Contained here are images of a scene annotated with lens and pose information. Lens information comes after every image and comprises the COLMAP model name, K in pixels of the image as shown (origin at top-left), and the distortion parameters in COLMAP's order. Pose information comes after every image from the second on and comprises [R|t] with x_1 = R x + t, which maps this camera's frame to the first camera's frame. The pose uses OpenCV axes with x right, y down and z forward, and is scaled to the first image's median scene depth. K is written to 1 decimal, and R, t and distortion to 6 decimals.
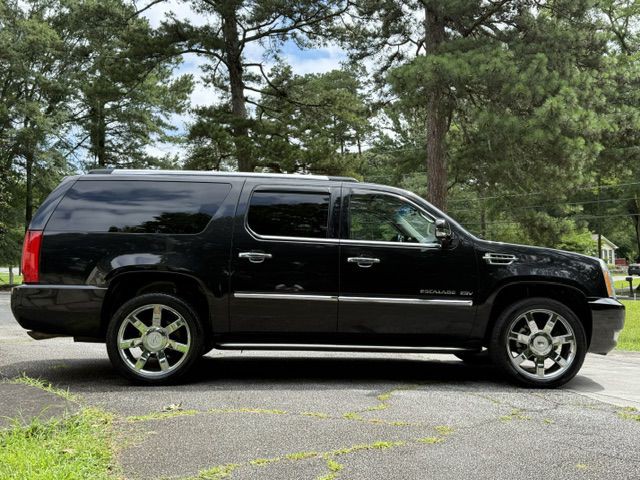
lens RADIAL K [[664.5, 0, 318.3], [0, 664.5, 249.9], [0, 0, 1]] dist [0.185785, -0.346232]
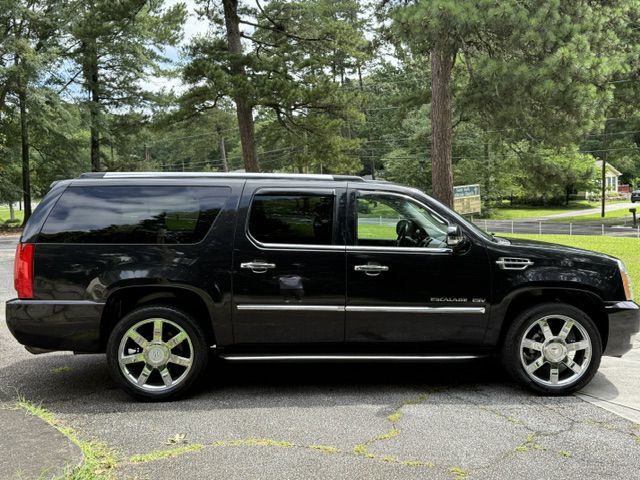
lens RADIAL K [[664.5, 0, 318.3], [0, 664.5, 249.9], [0, 0, 1]] dist [0.185785, -0.346232]
pose [[0.999869, -0.015927, -0.002706, -0.004925], [0.016124, 0.994294, 0.105451, -0.110735], [0.001011, -0.105481, 0.994421, 0.049796]]
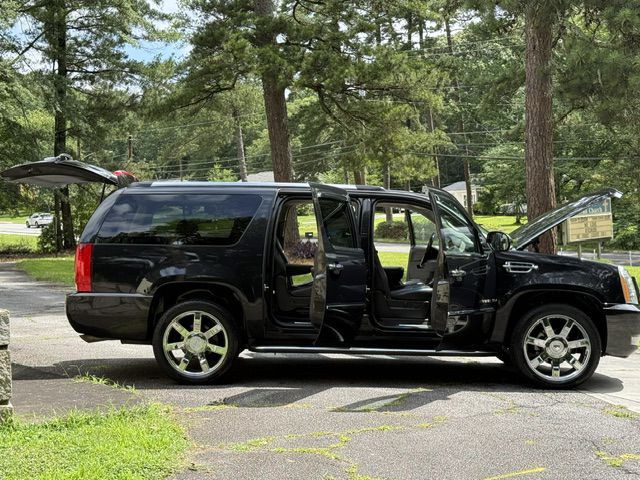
lens RADIAL K [[1043.9, 0, 318.7], [0, 1043.9, 246.9], [0, 0, 1]] dist [0.182544, -0.030597]
pose [[0.997839, -0.004421, -0.065560, 0.065916], [0.008097, 0.998402, 0.055923, -0.112251], [0.065208, -0.056333, 0.996280, -0.650326]]
